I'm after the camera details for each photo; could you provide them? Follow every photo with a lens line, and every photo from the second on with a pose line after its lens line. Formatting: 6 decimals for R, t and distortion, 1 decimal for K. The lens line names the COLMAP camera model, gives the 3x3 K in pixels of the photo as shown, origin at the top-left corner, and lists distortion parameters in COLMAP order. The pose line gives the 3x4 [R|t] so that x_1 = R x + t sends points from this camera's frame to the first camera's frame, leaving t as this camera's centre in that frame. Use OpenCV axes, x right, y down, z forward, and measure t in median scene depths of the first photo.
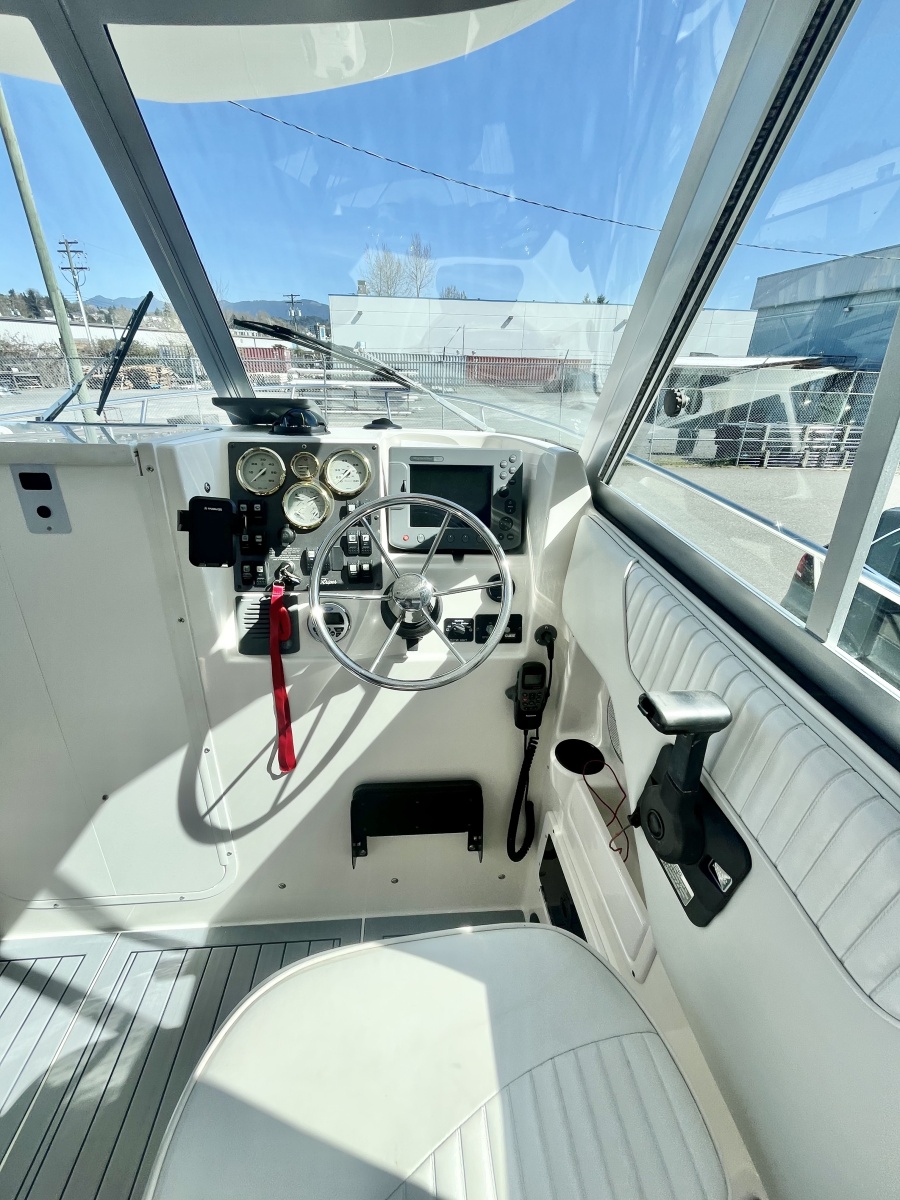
lens RADIAL K [[482.1, 0, 452.3], [0, 482.1, 595.4], [0, 0, 1]] dist [-0.003011, -0.000135]
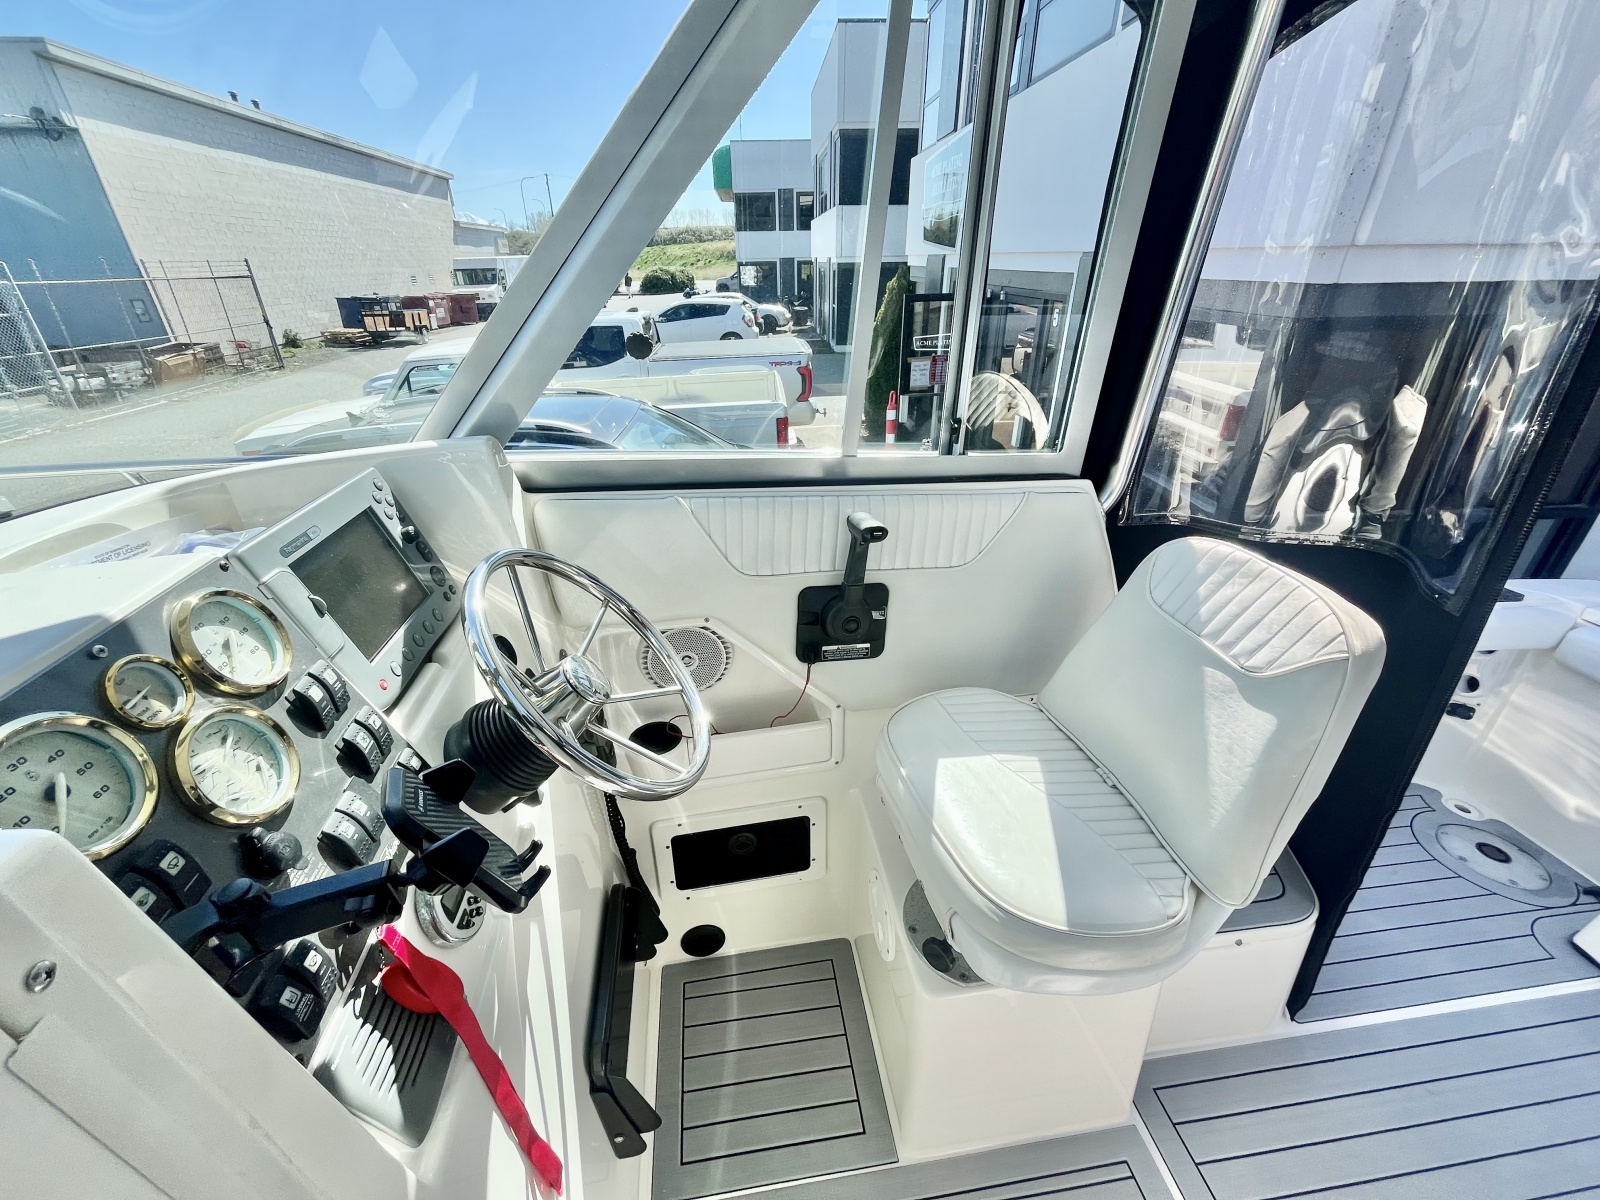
lens RADIAL K [[642.8, 0, 794.5], [0, 642.8, 593.8], [0, 0, 1]] dist [-0.003011, -0.000135]
pose [[-0.066510, -0.486078, 0.871381, -0.679394], [0.452317, 0.763739, 0.460557, -0.311245], [-0.889374, 0.424772, 0.169065, 0.449818]]
